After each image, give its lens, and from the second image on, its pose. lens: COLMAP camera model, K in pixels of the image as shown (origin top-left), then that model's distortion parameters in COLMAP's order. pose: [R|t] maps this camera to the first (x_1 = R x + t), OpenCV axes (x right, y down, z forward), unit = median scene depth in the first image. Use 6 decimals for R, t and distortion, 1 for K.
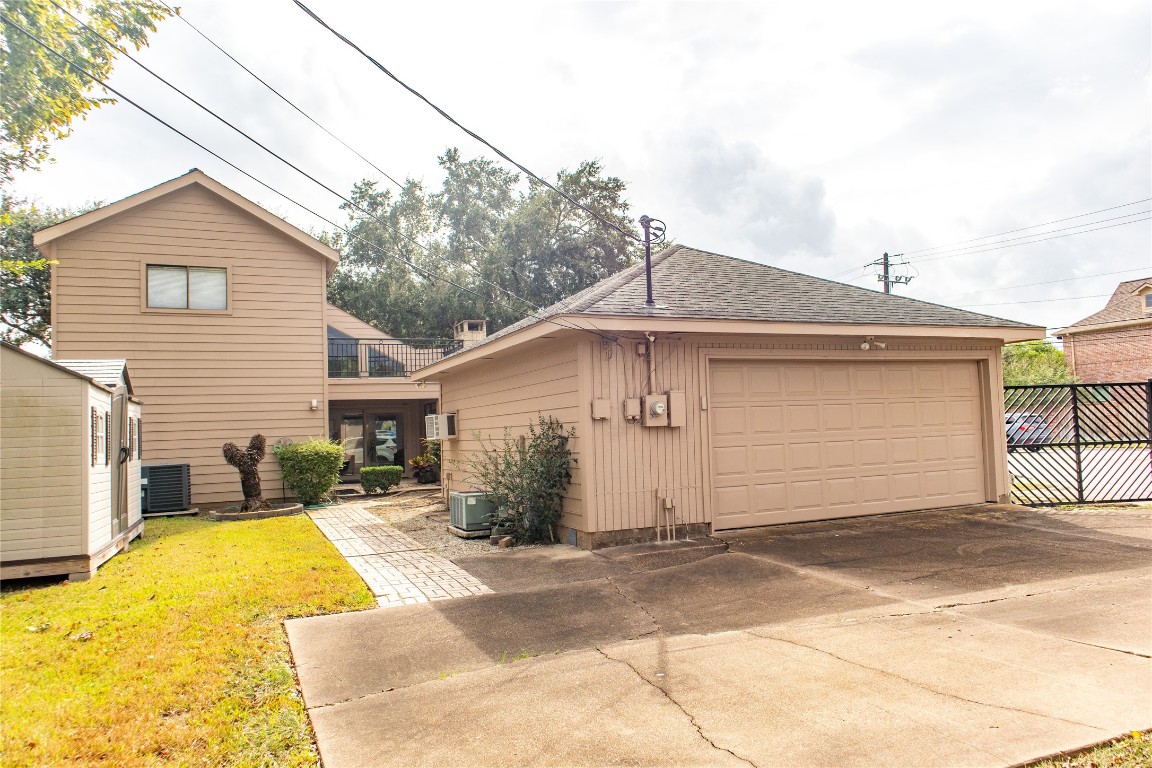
lens RADIAL K [[789.6, 0, 574.5], [0, 789.6, 385.3], [0, 0, 1]] dist [-0.009307, -0.003096]
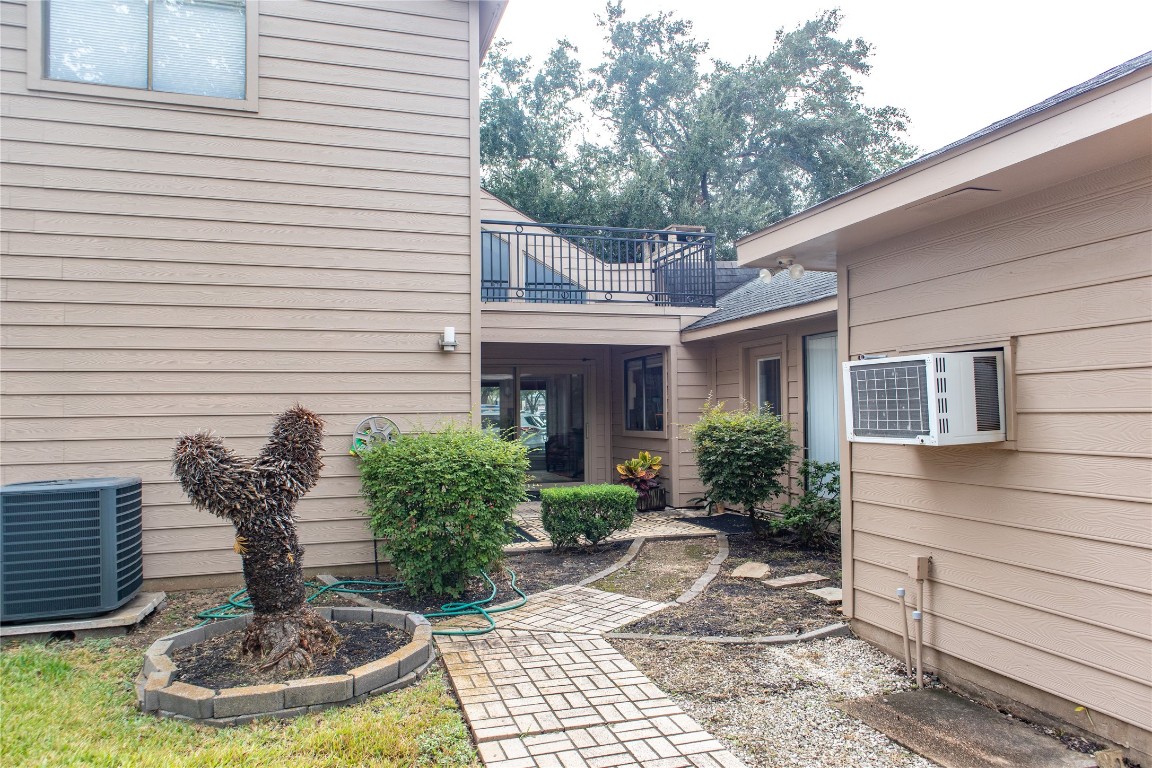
lens RADIAL K [[789.6, 0, 578.5], [0, 789.6, 383.1], [0, 0, 1]] dist [-0.009307, -0.003096]
pose [[0.994661, 0.023010, -0.100595, -0.225693], [-0.020474, 0.999448, 0.026173, 0.036386], [0.101142, -0.023974, 0.994583, 0.609185]]
